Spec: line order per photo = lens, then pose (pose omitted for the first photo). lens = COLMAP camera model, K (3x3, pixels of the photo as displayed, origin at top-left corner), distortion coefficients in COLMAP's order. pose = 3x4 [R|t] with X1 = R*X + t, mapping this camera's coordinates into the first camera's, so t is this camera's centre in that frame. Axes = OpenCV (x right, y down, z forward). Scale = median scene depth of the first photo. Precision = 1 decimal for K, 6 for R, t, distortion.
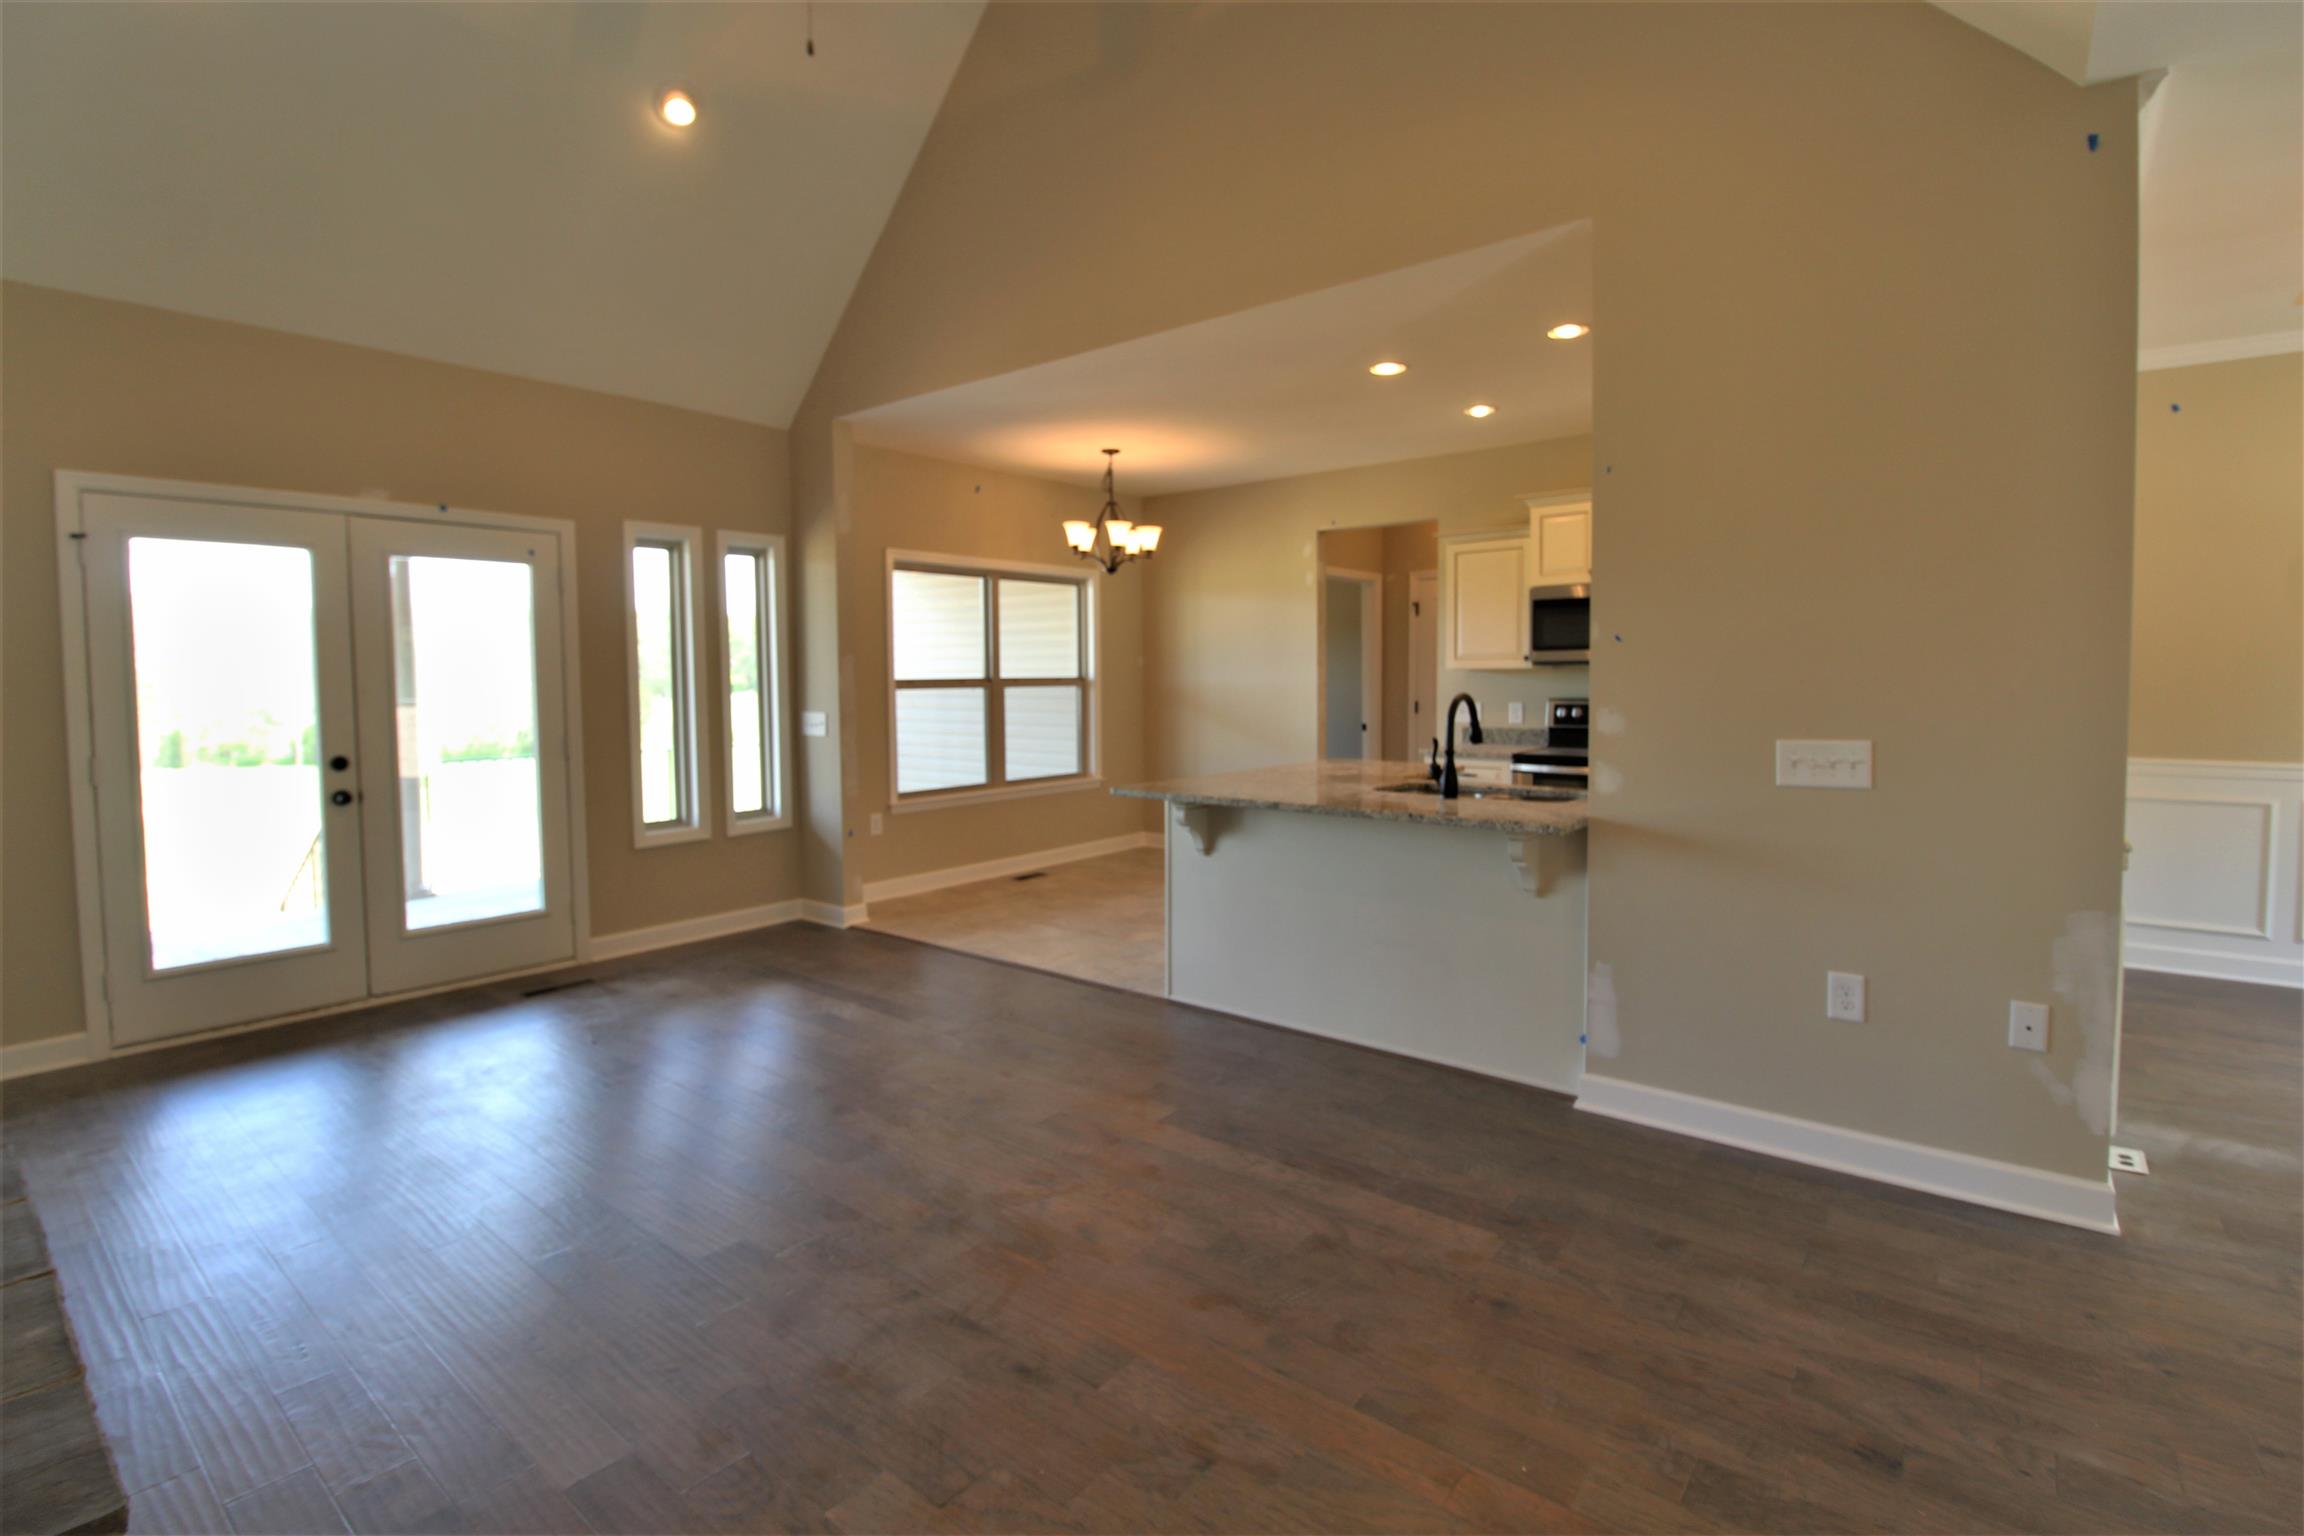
lens RADIAL K [[1067.1, 0, 1157.9], [0, 1067.1, 732.0], [0, 0, 1]] dist [-0.005846, -0.009922]
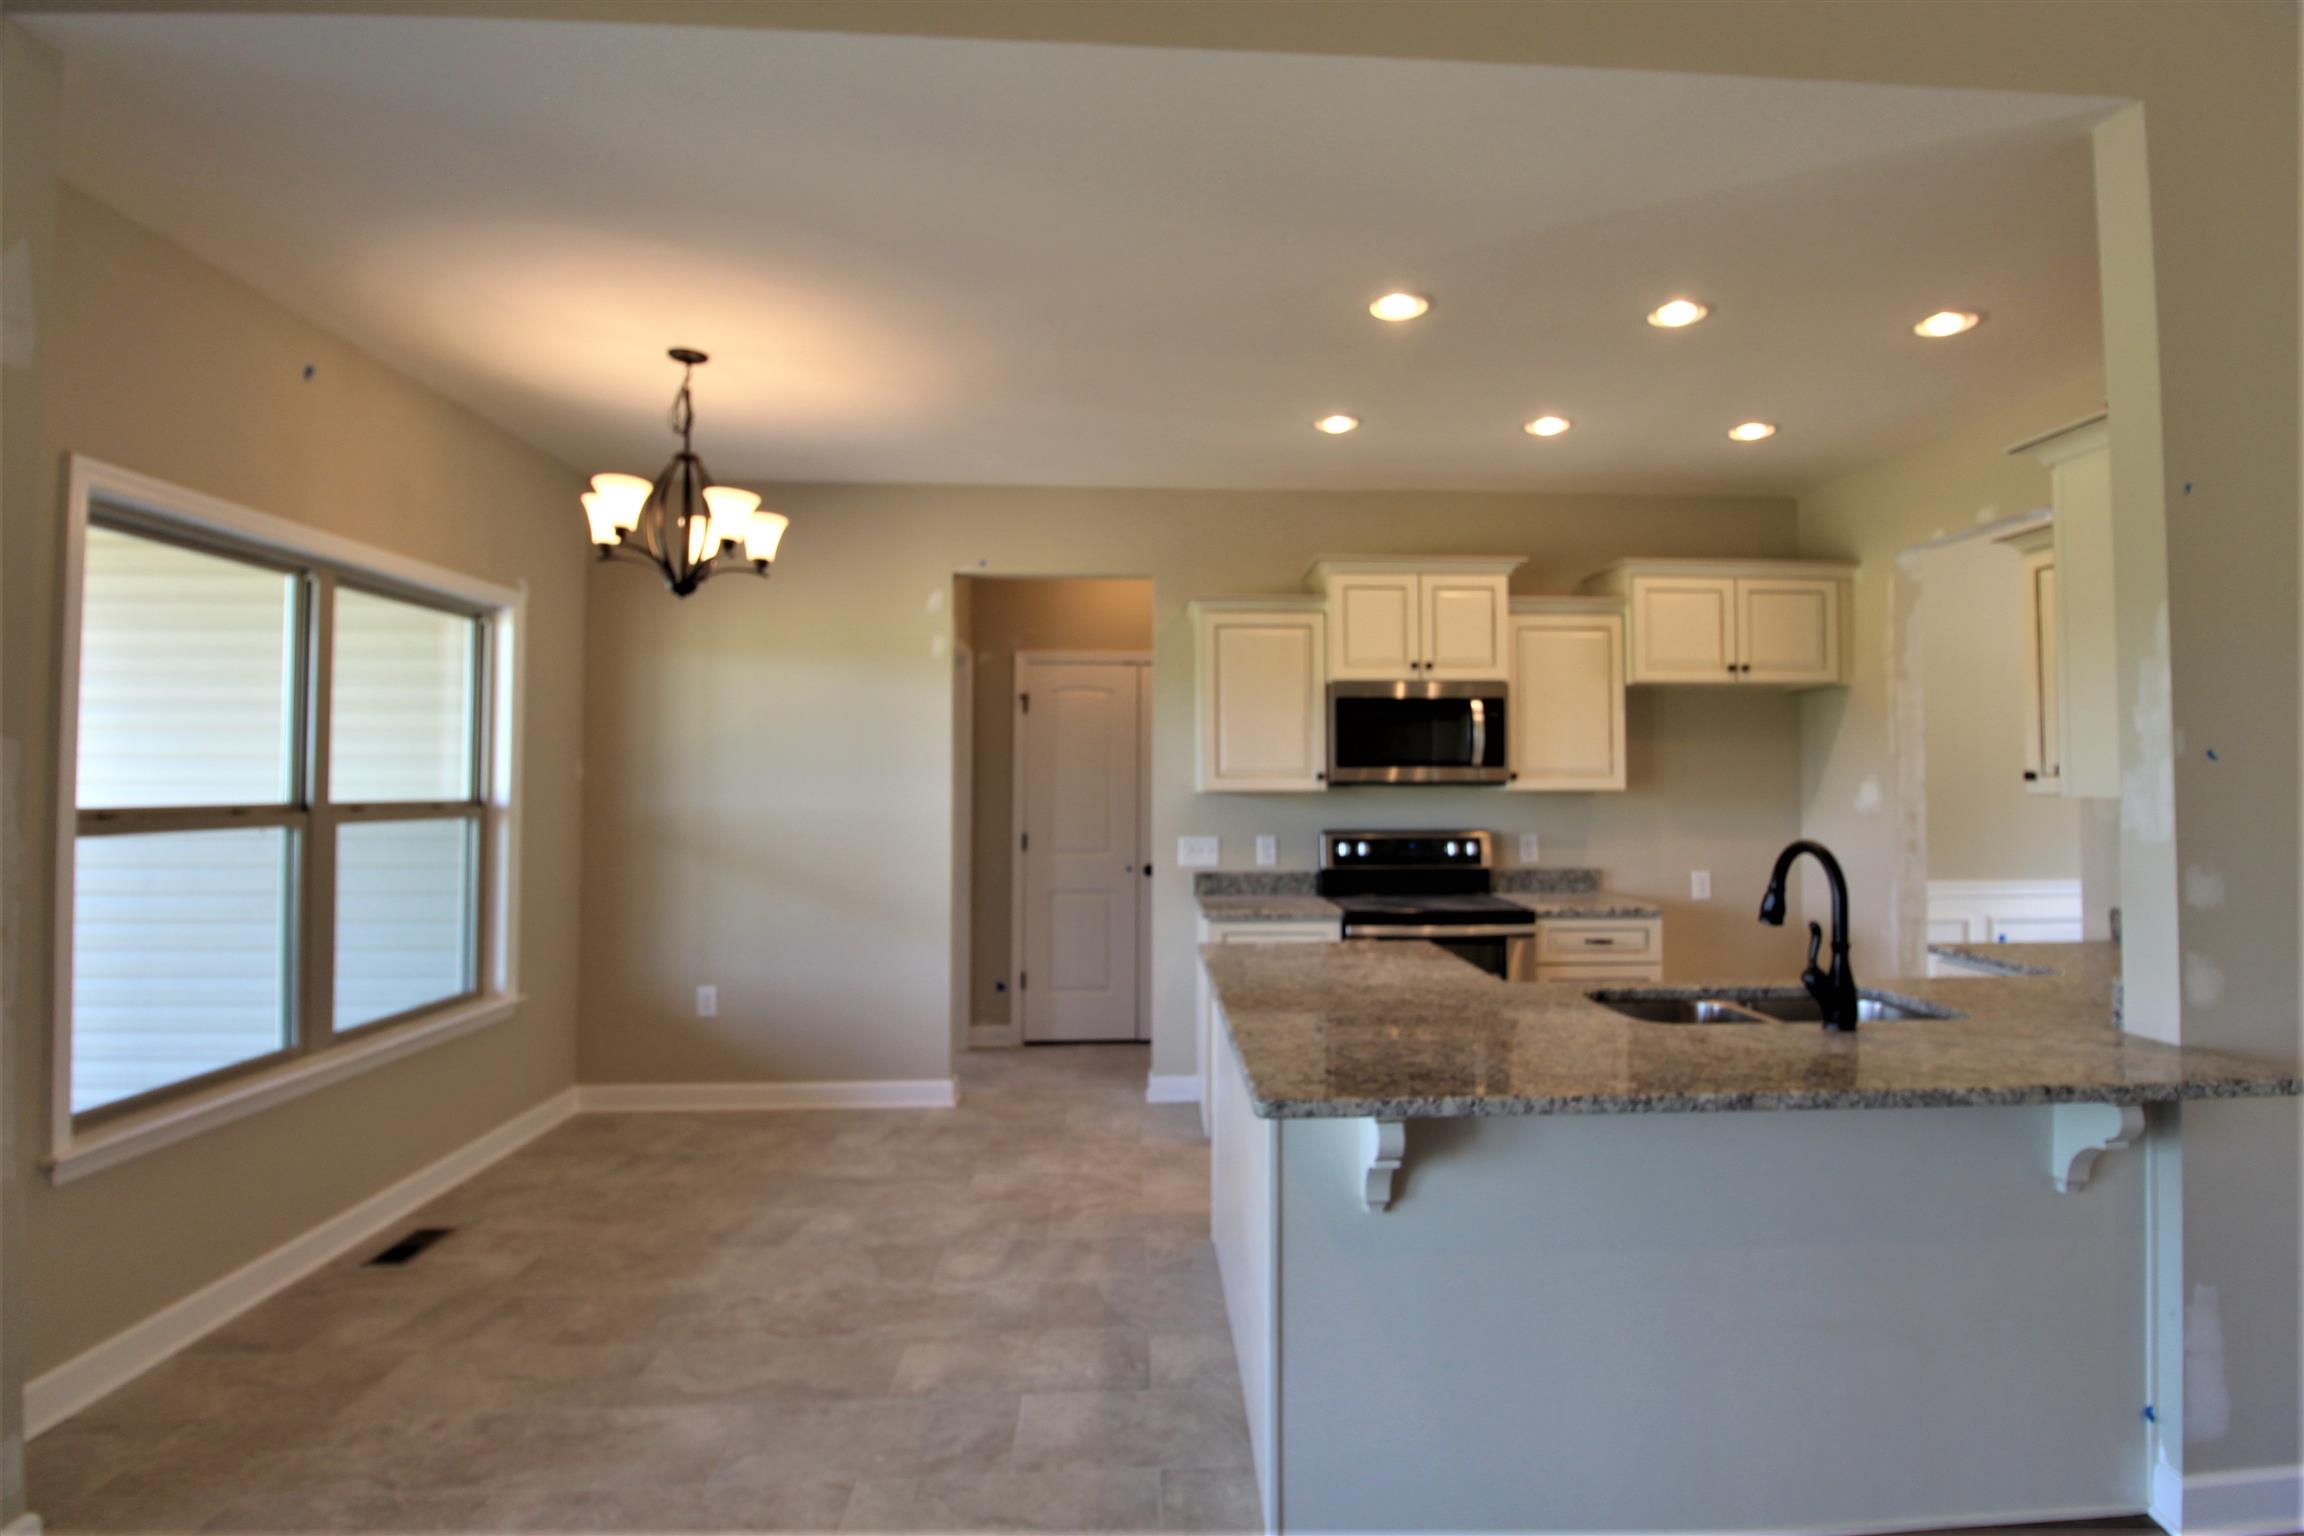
lens RADIAL K [[1139.3, 0, 1215.9], [0, 1139.3, 753.0], [0, 0, 1]] dist [-0.010317, -0.004346]
pose [[0.732687, 0.027328, 0.680016, -0.201007], [0.030747, 0.996844, -0.073189, -0.025866], [-0.679870, 0.074533, 0.729535, 0.407289]]
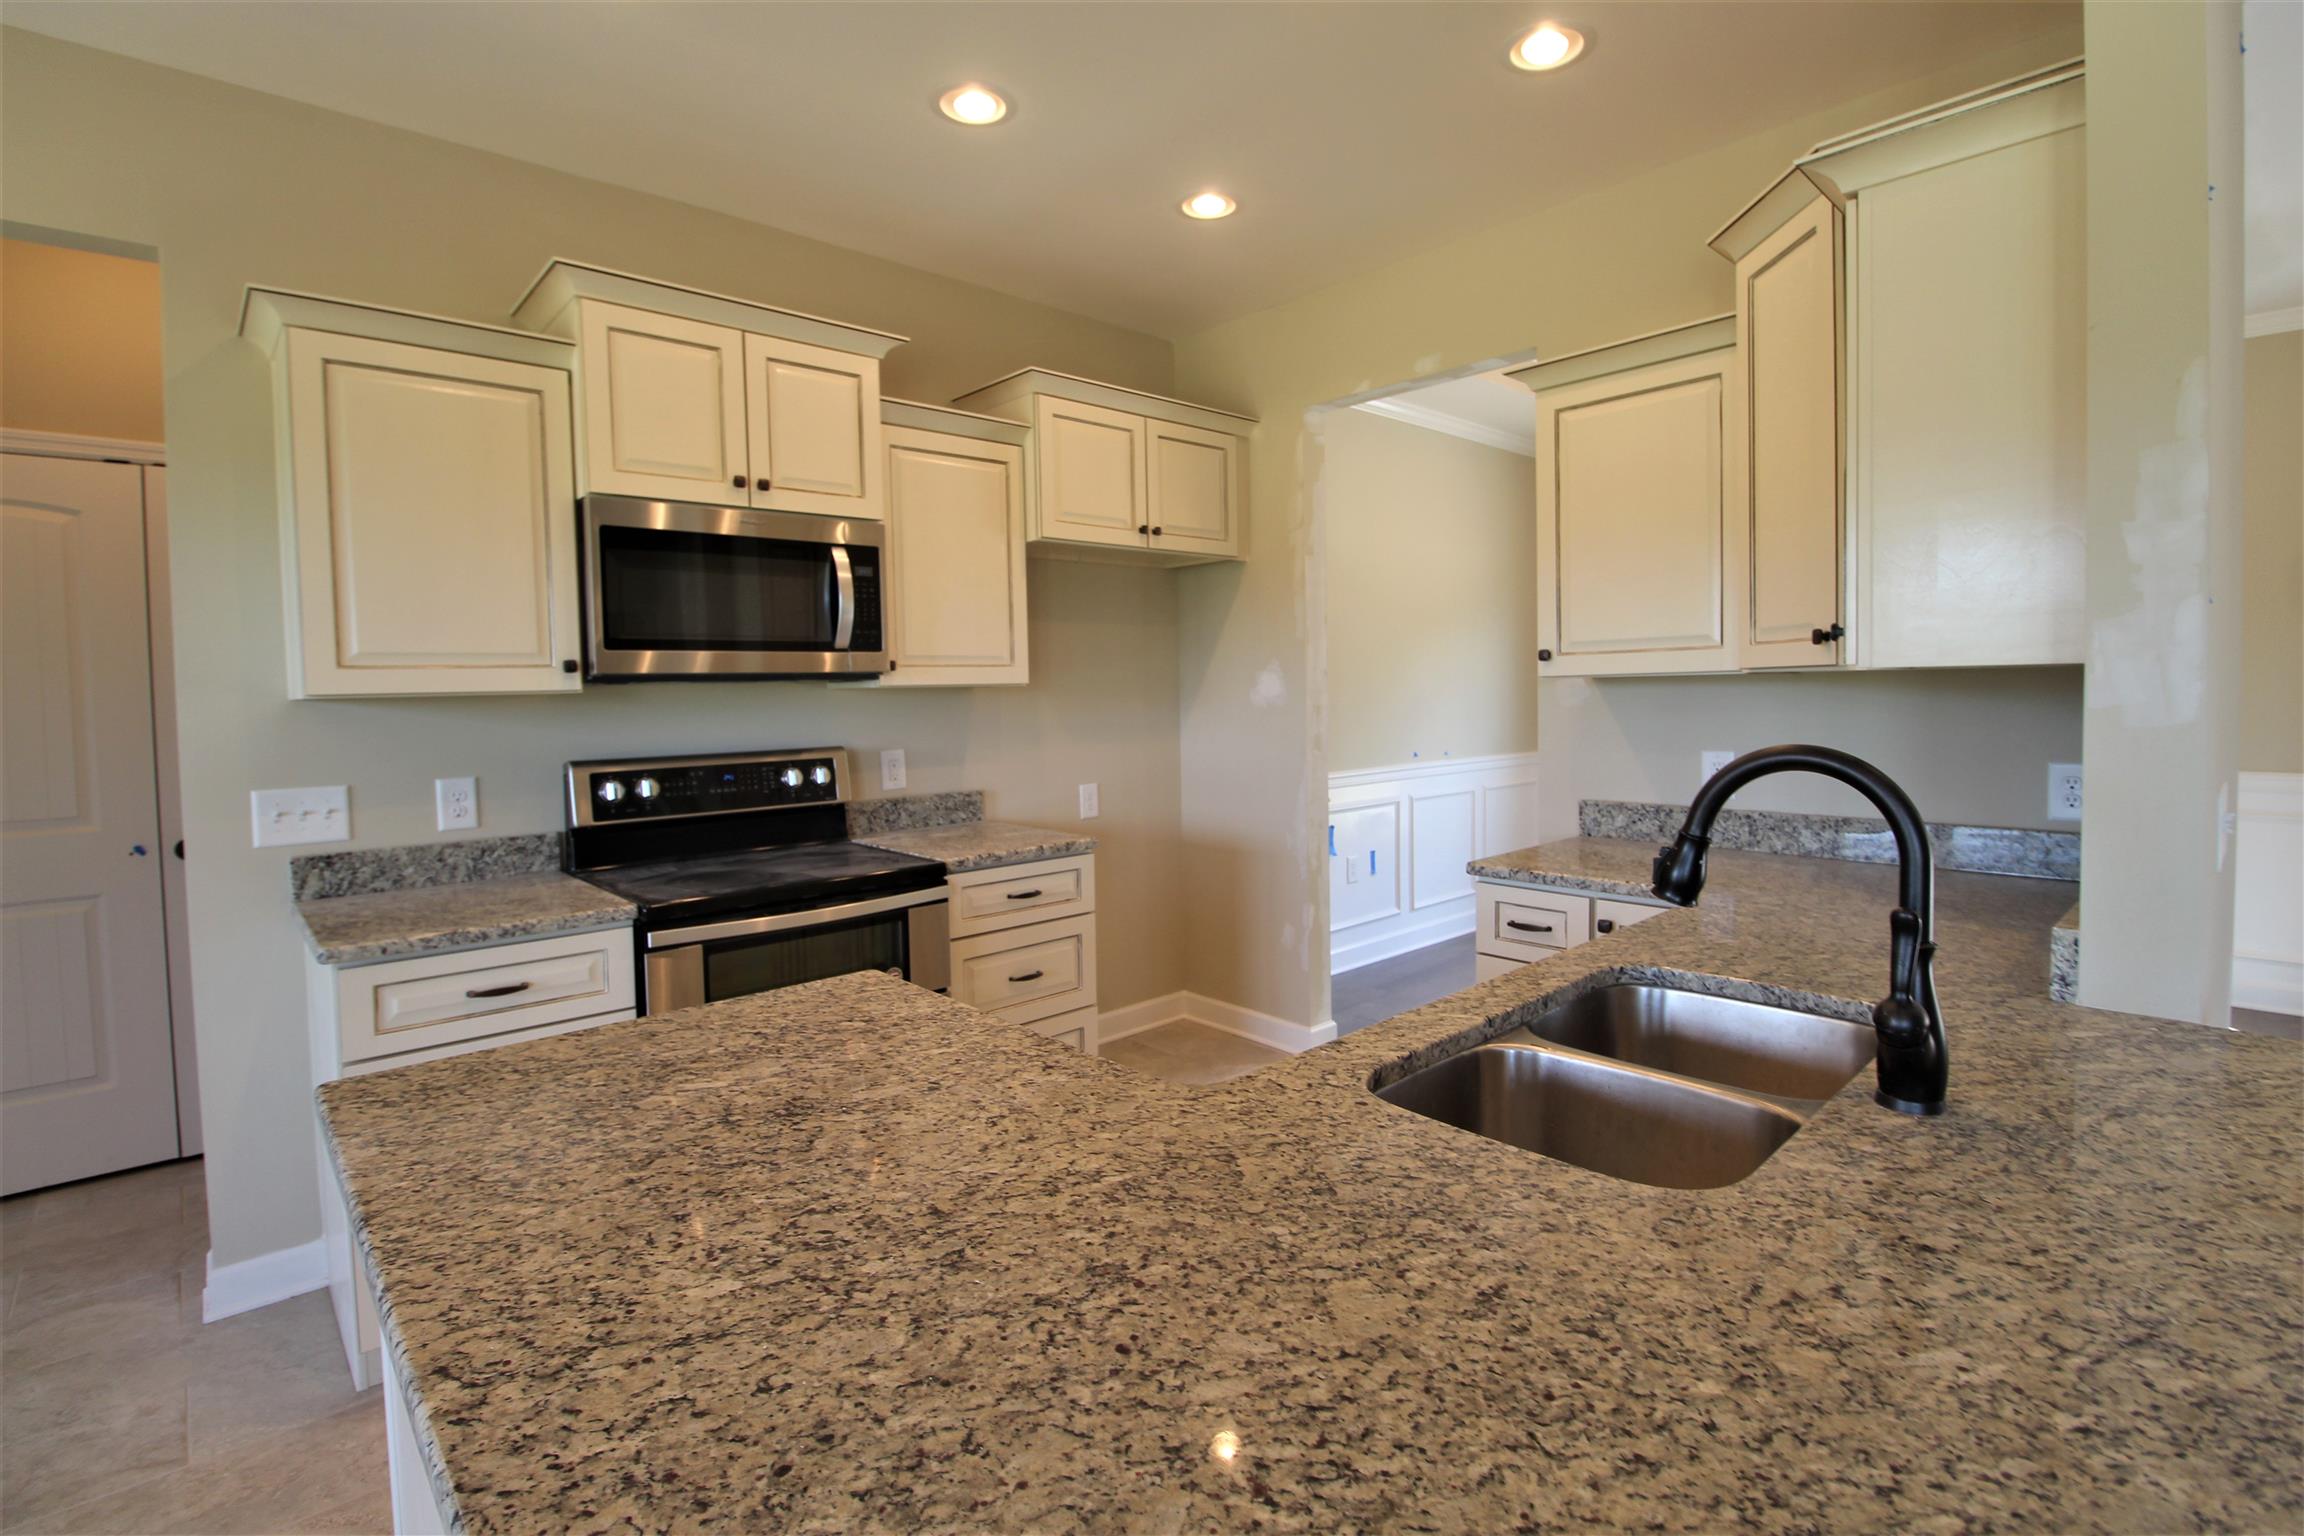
lens RADIAL K [[1067.1, 0, 1170.7], [0, 1067.1, 732.4], [0, 0, 1]] dist [-0.005846, -0.009922]
pose [[0.143907, -0.037183, 0.988892, -0.020005], [0.070416, 0.997146, 0.027246, -0.033186], [-0.987083, 0.065713, 0.146115, 0.608832]]
